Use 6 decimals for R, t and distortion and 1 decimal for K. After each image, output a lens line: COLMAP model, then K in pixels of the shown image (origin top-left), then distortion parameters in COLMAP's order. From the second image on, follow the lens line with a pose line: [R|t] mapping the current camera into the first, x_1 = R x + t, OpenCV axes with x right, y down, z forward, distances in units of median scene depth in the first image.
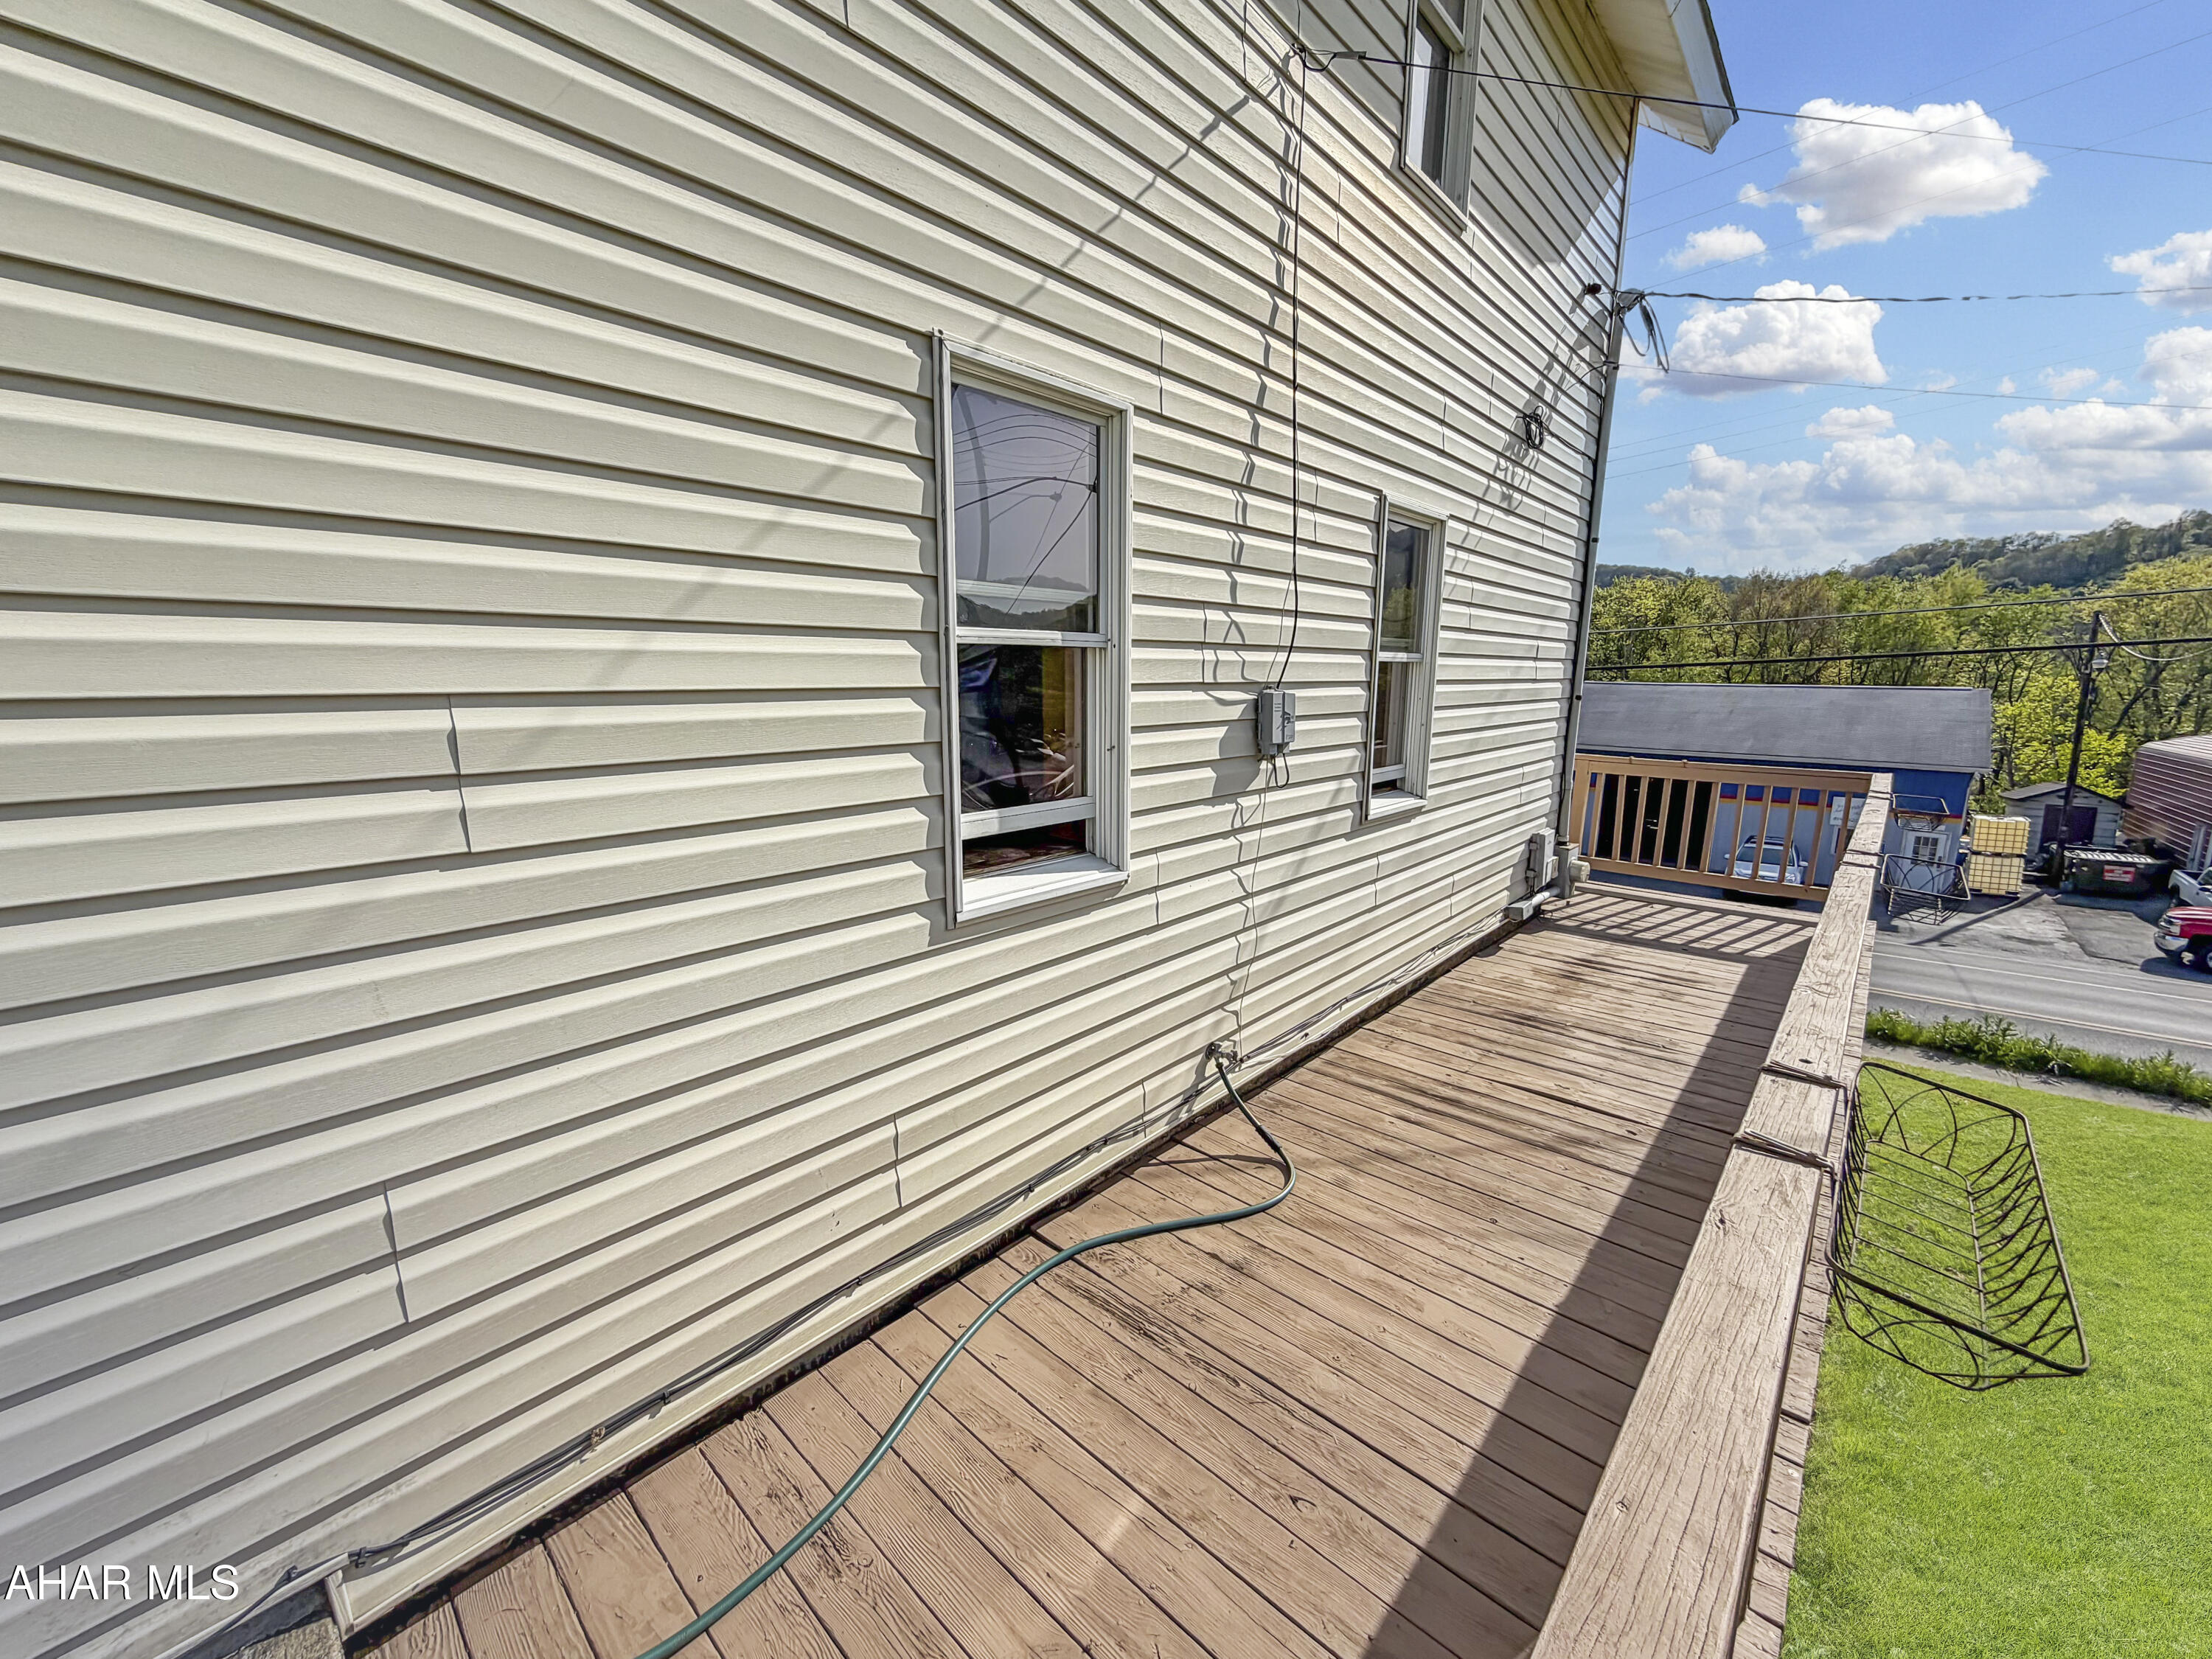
lens RADIAL K [[877.4, 0, 1106.0], [0, 877.4, 829.5], [0, 0, 1]] dist [-0.000117, -0.000421]
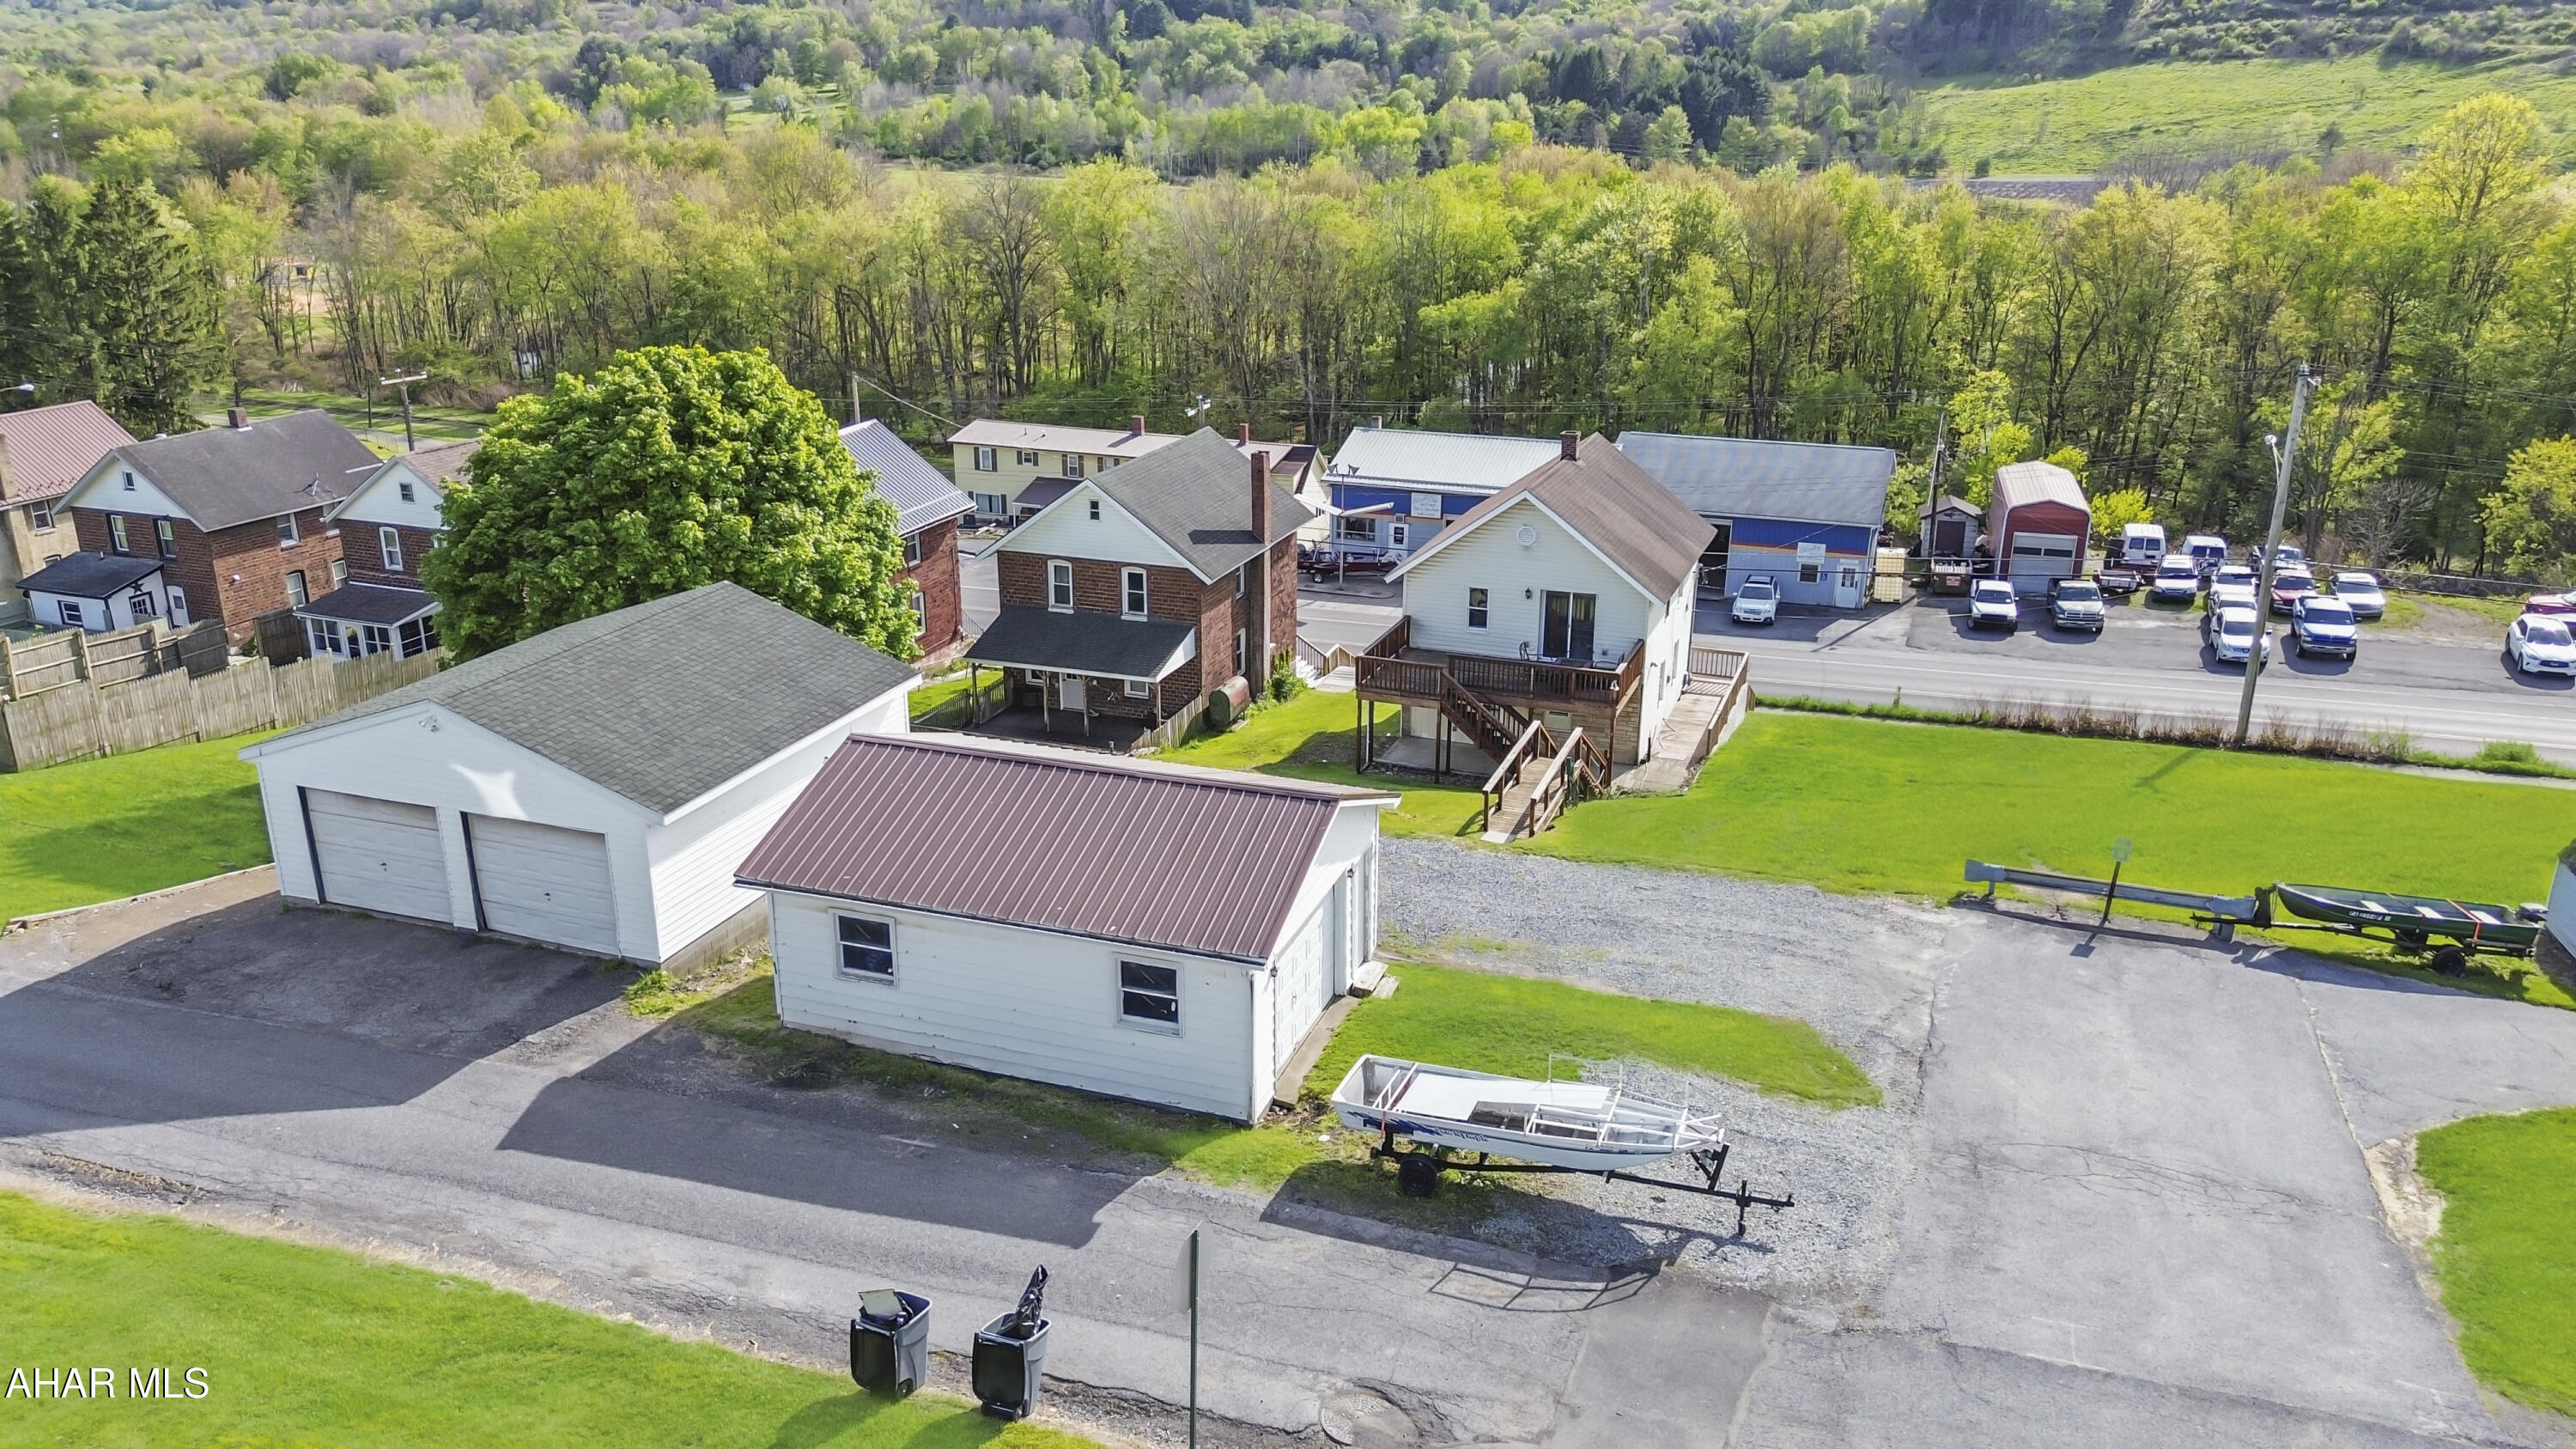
lens RADIAL K [[1829.4, 0, 1288.0], [0, 1829.4, 724.5], [0, 0, 1]] dist [0.042069, -0.039658]
pose [[0.931613, -0.123824, 0.341708, -4.664993], [0.066614, 0.982422, 0.174385, -1.510640], [-0.357294, -0.139697, 0.923486, -7.031869]]
